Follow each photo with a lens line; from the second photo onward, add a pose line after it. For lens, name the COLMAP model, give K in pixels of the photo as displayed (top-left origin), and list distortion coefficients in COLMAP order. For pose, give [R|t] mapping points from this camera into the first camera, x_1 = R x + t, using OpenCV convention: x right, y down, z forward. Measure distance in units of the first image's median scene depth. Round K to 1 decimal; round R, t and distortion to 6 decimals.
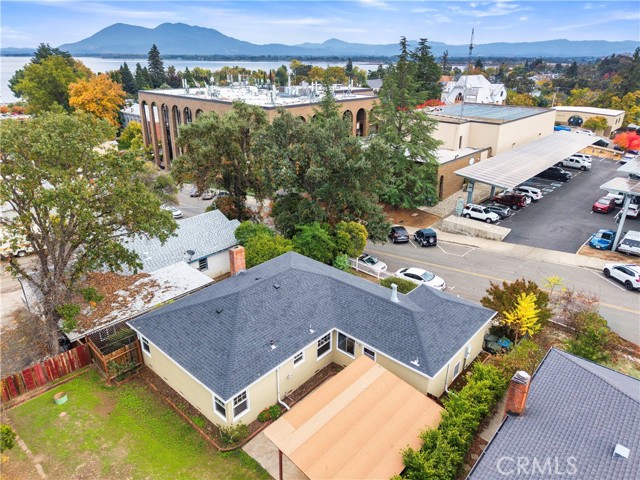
lens RADIAL K [[426.7, 0, 320.0], [0, 426.7, 240.0], [0, 0, 1]] dist [0.031929, -0.033135]
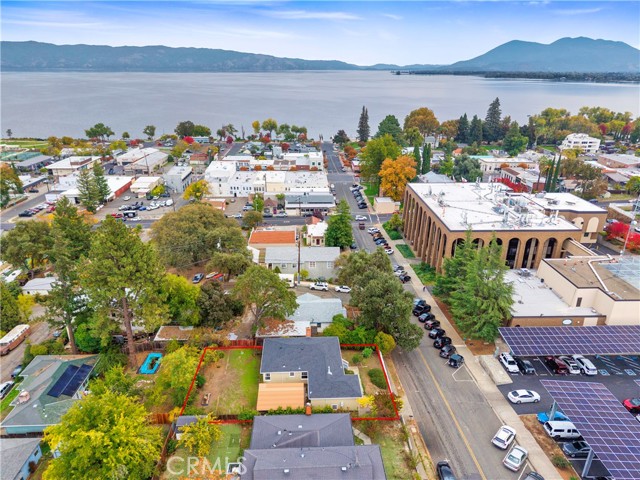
lens RADIAL K [[426.7, 0, 320.0], [0, 426.7, 240.0], [0, 0, 1]] dist [0.031929, -0.033135]
pose [[0.704207, 0.263723, -0.659199, 0.926833], [-0.282844, 0.955805, 0.080230, -0.468831], [0.651223, 0.129952, 0.747677, -0.633565]]
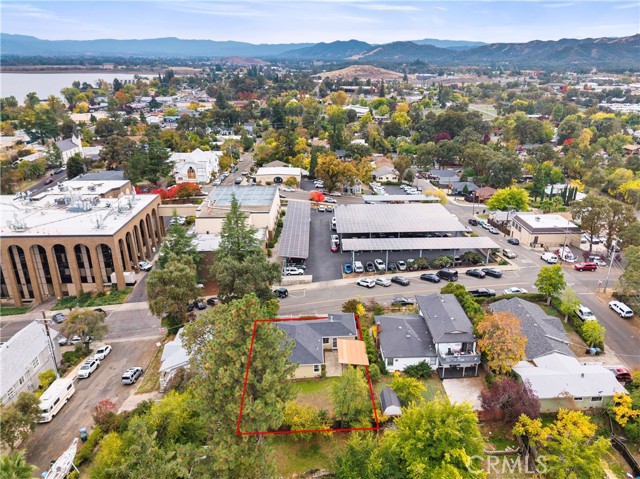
lens RADIAL K [[468.1, 0, 351.0], [0, 468.1, 240.5], [0, 0, 1]] dist [0.044025, -0.043999]
pose [[0.691276, -0.259618, 0.674342, -1.029962], [0.278687, 0.956816, 0.082684, -0.363089], [-0.666687, 0.130773, 0.733776, -0.915725]]
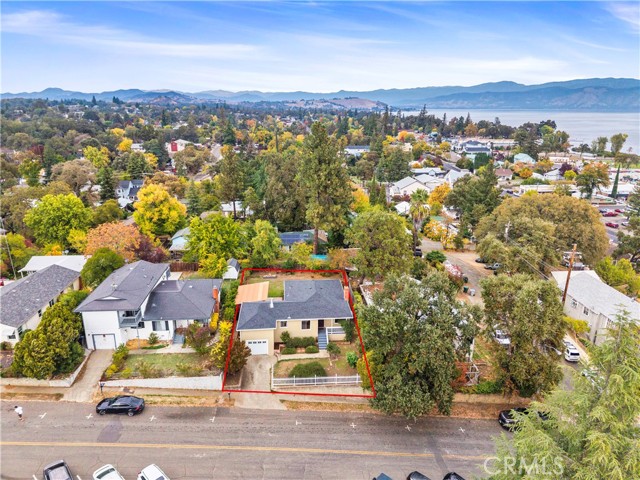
lens RADIAL K [[426.7, 0, 320.0], [0, 426.7, 240.0], [0, 0, 1]] dist [0.031929, -0.033135]
pose [[-0.687277, 0.207410, -0.696155, 0.861930], [-0.295043, 0.796045, 0.528452, -0.814076], [0.663777, 0.568589, -0.485909, 1.162616]]
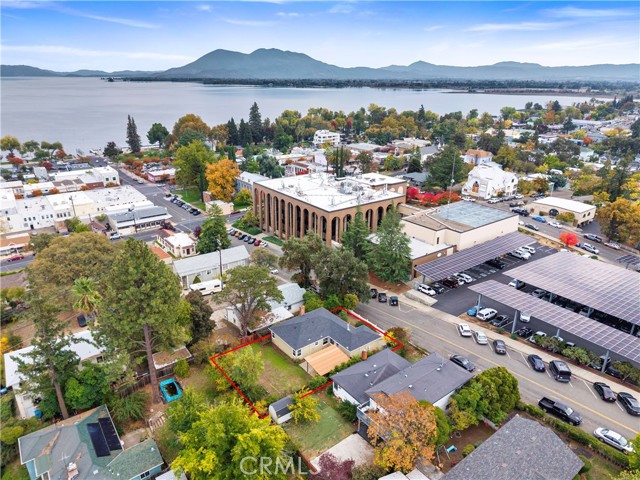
lens RADIAL K [[426.7, 0, 320.0], [0, 426.7, 240.0], [0, 0, 1]] dist [0.031929, -0.033135]
pose [[0.983027, 0.066795, -0.170868, 0.258764], [-0.074116, 0.996570, -0.036820, -0.219612], [0.167822, 0.048859, 0.984606, -1.234804]]
